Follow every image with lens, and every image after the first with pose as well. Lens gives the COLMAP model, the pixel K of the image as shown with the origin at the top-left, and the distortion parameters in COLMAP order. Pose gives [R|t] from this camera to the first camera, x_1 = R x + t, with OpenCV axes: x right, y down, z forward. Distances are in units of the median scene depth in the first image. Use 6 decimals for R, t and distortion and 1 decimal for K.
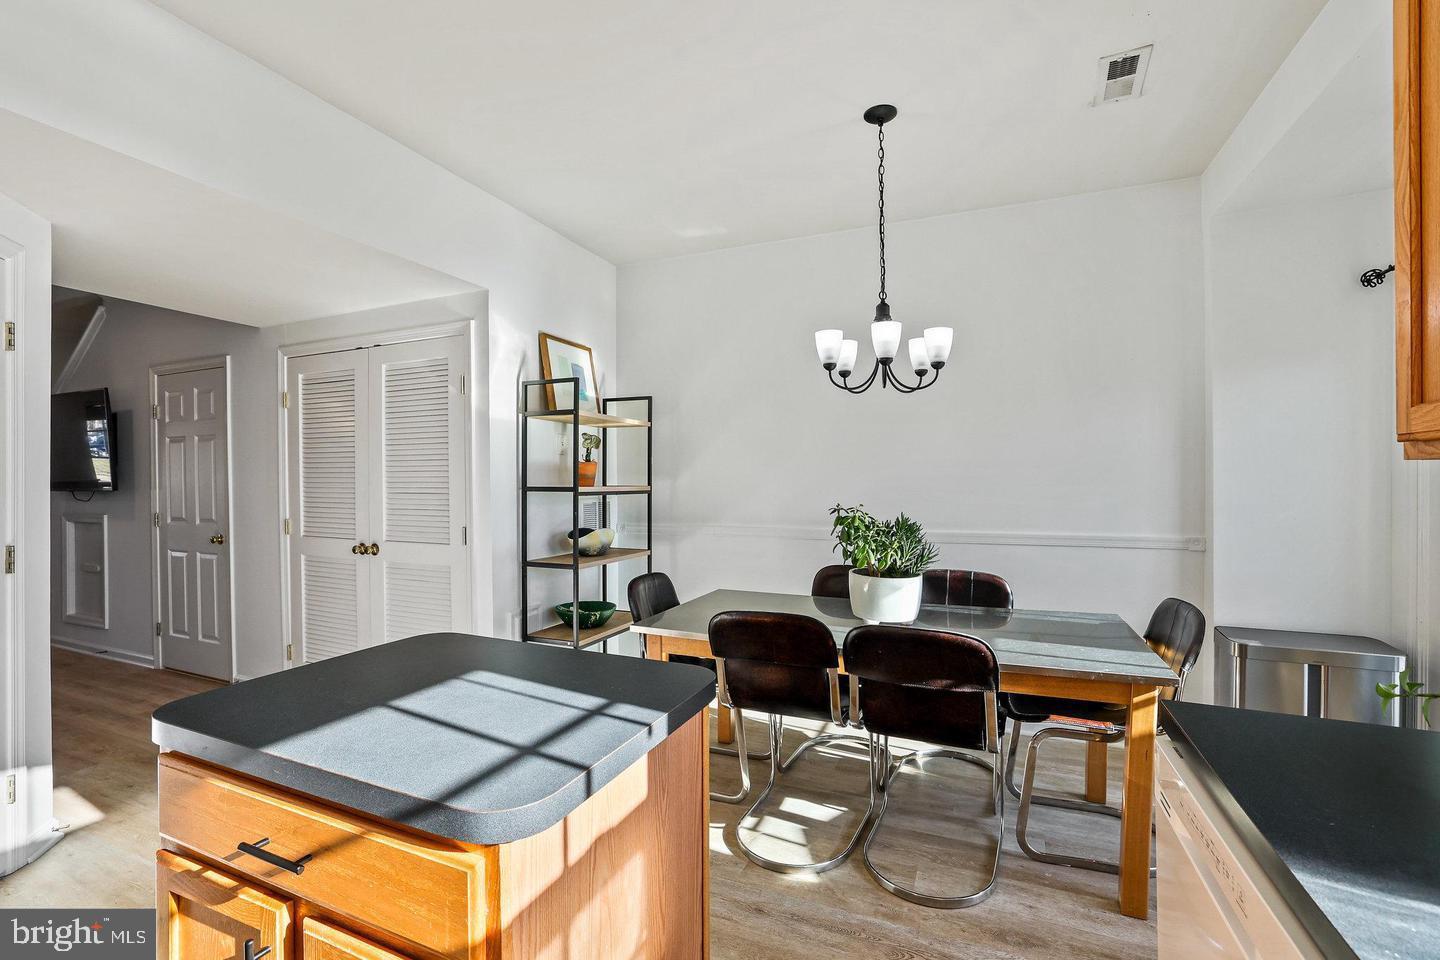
lens RADIAL K [[640.4, 0, 719.3], [0, 640.4, 480.1], [0, 0, 1]] dist [-0.040934, 0.014655]
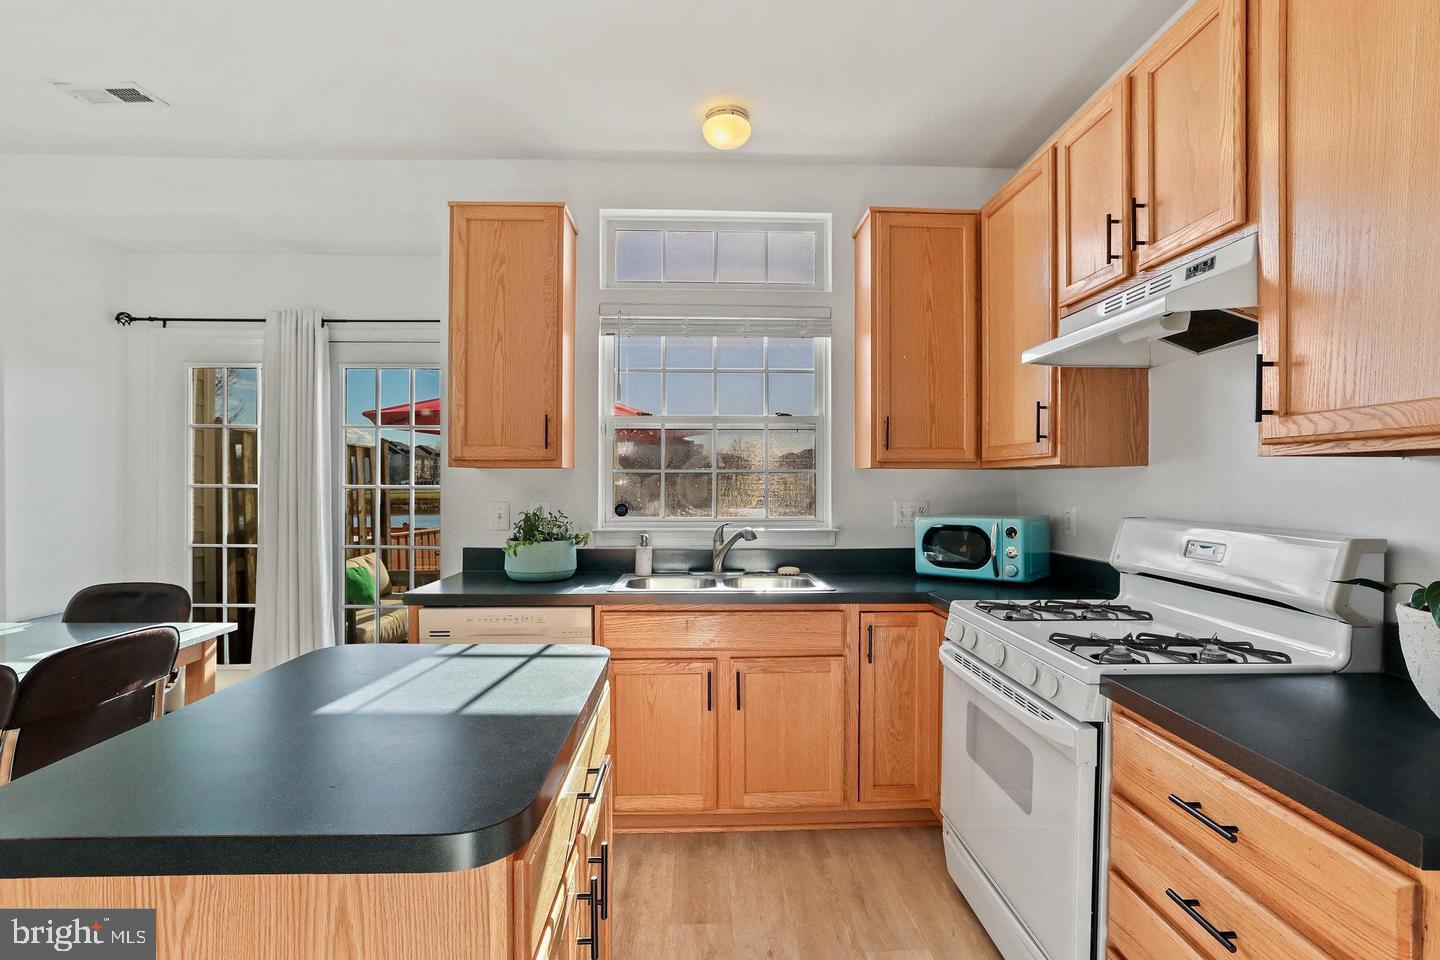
lens RADIAL K [[665.3, 0, 723.0], [0, 665.3, 481.3], [0, 0, 1]] dist [-0.037283, 0.015006]
pose [[-0.432123, 0.000693, 0.901815, -0.872471], [0.002381, 0.999997, 0.000373, 0.014479], [-0.901812, 0.002308, -0.432123, 0.597780]]
